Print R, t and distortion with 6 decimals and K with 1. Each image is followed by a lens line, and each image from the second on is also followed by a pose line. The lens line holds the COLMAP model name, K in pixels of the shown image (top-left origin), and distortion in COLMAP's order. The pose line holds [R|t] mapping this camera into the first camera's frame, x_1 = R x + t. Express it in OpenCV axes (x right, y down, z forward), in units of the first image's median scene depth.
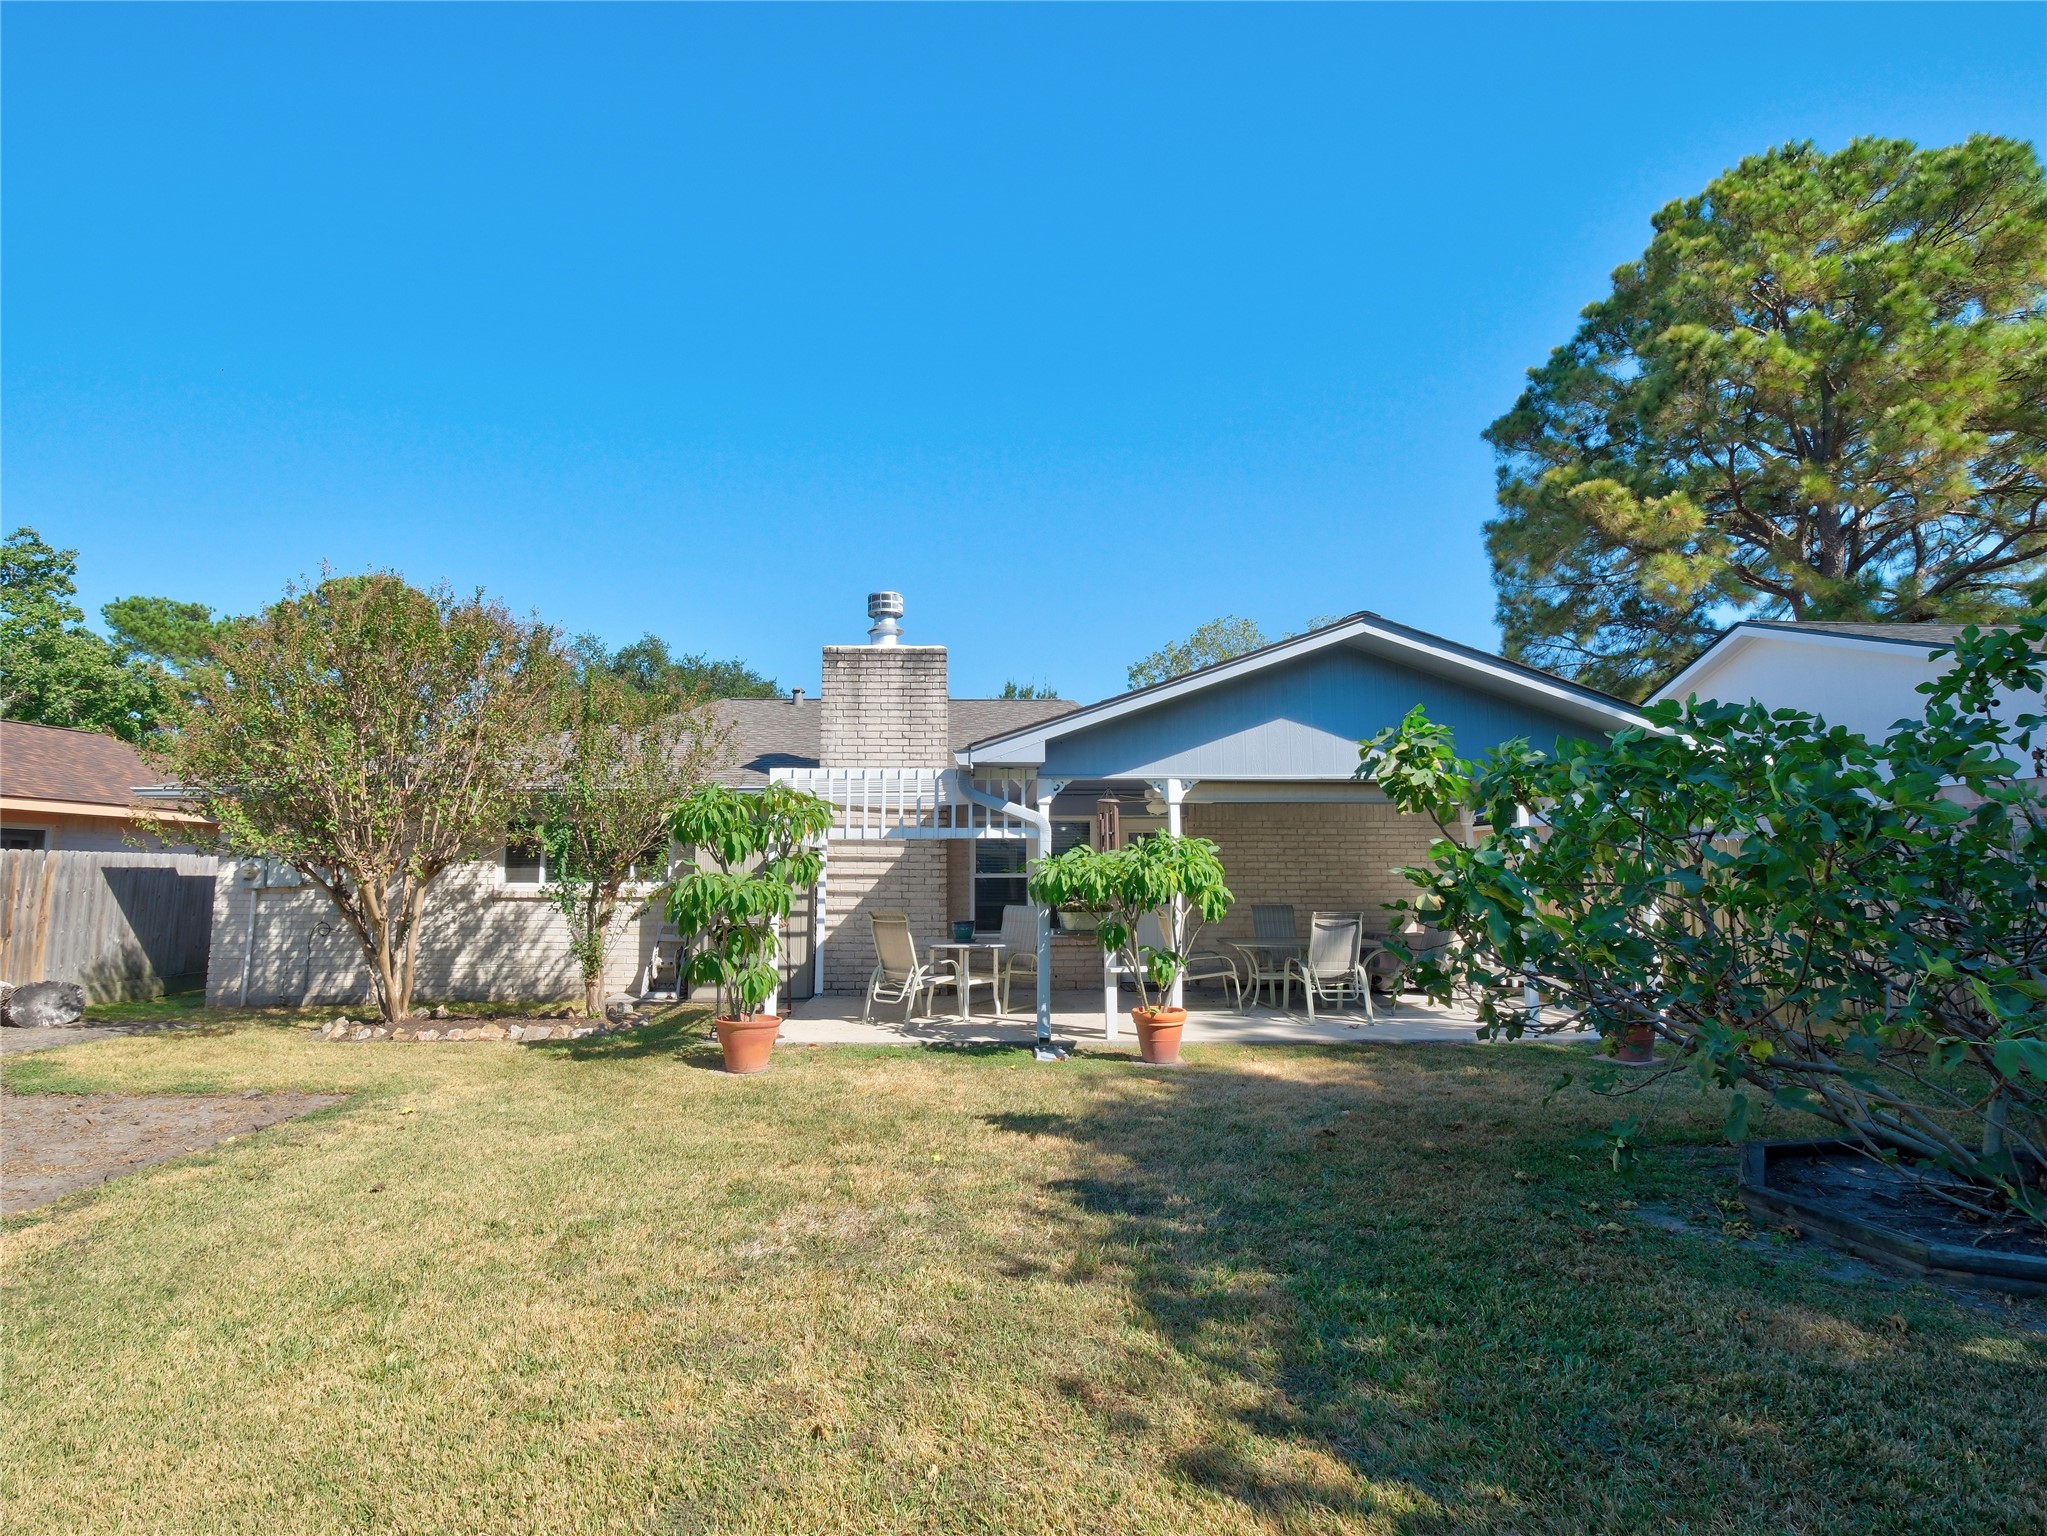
lens RADIAL K [[1013.2, 0, 1014.4], [0, 1013.2, 768.6], [0, 0, 1]] dist [-0.005044, 0.000293]
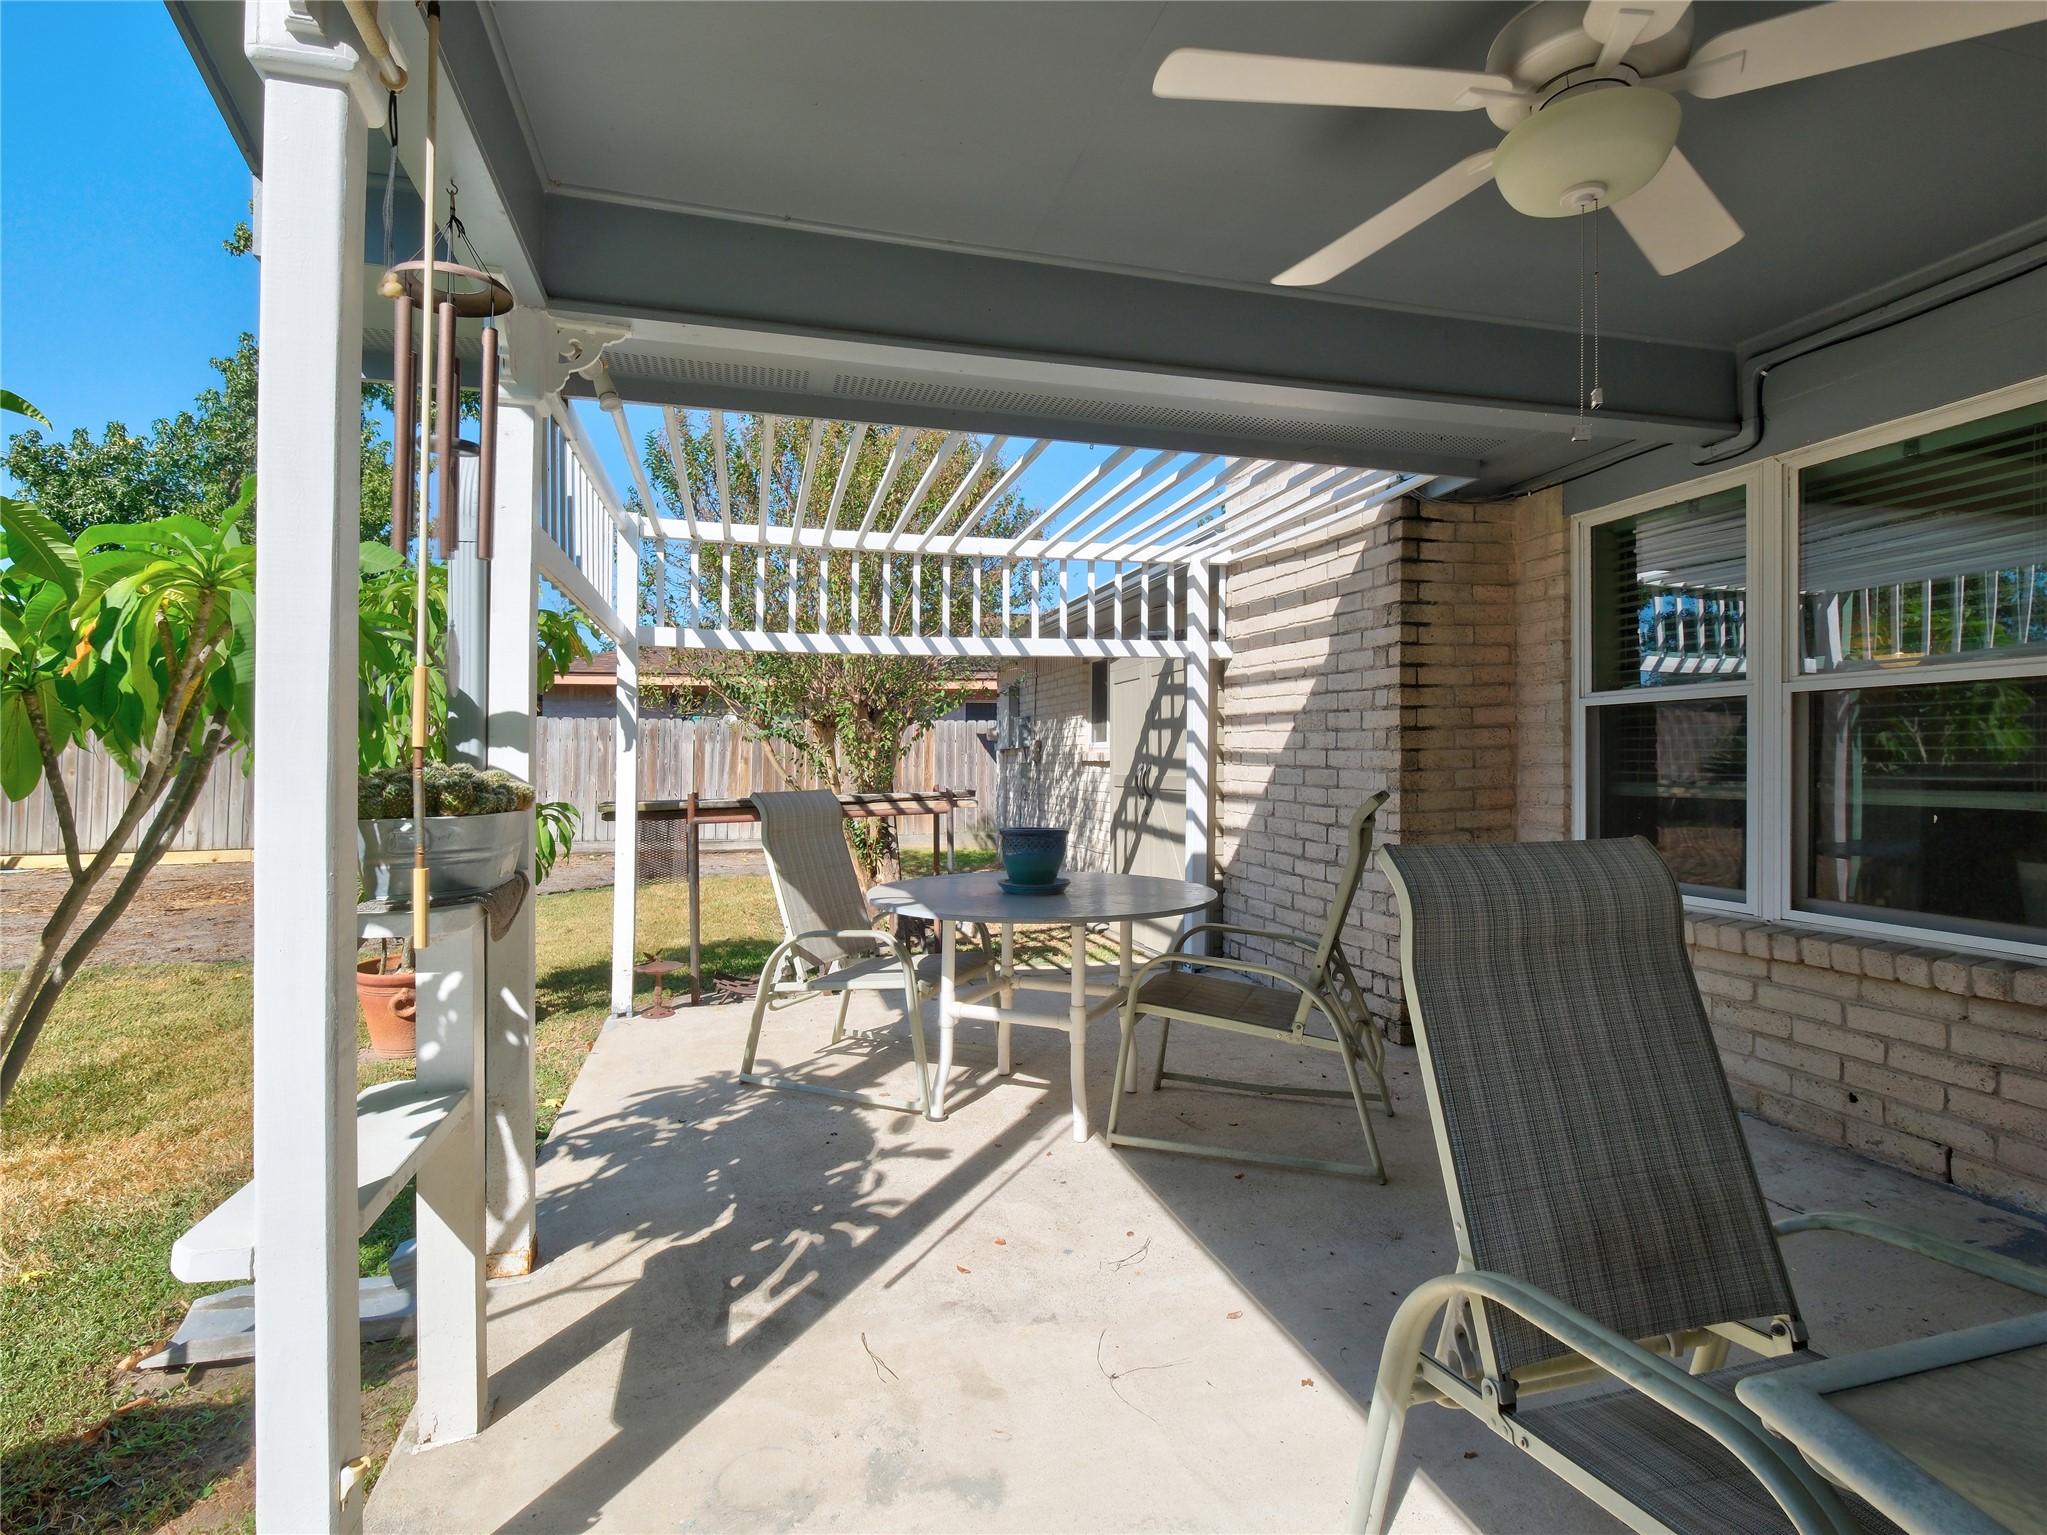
lens RADIAL K [[1013.2, 0, 1024.9], [0, 1013.2, 759.2], [0, 0, 1]] dist [-0.005044, 0.000293]
pose [[0.206366, 0.002776, -0.978471, 0.240641], [0.107953, 0.993827, 0.025587, 0.100595], [0.972502, -0.110909, 0.204792, 0.796662]]
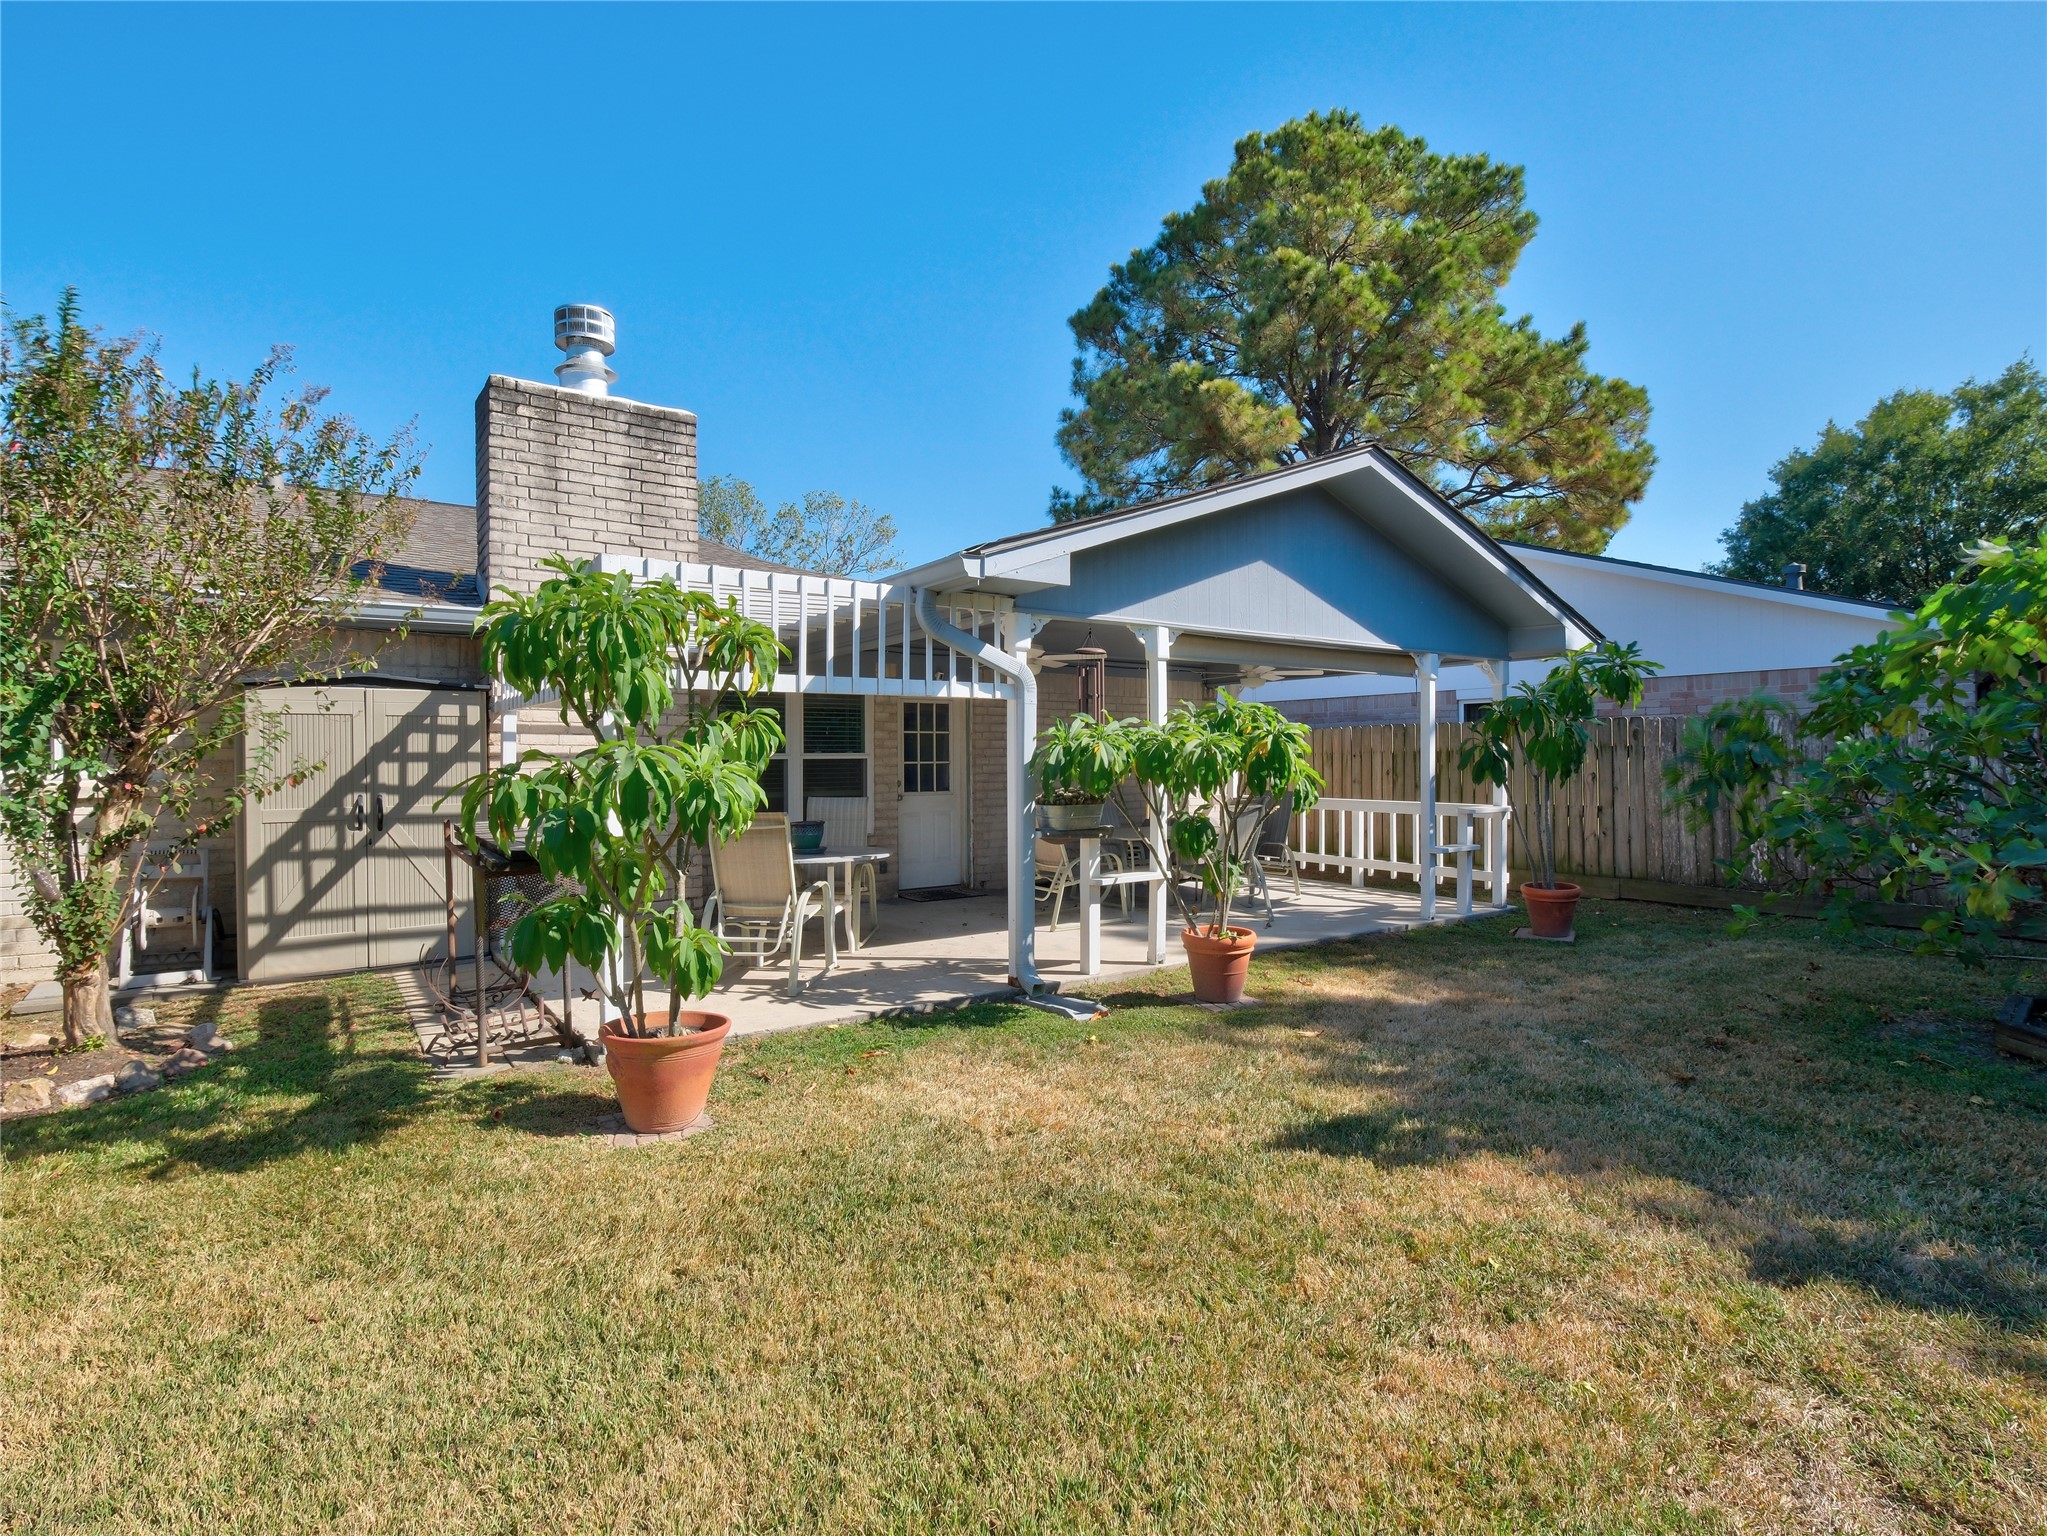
lens RADIAL K [[1013.2, 0, 1021.3], [0, 1013.2, 758.9], [0, 0, 1]] dist [-0.005044, 0.000293]
pose [[0.839868, -0.000940, 0.542790, -0.251934], [-0.055001, 0.994704, 0.086826, 0.036252], [-0.539997, -0.102777, 0.835369, 0.309851]]
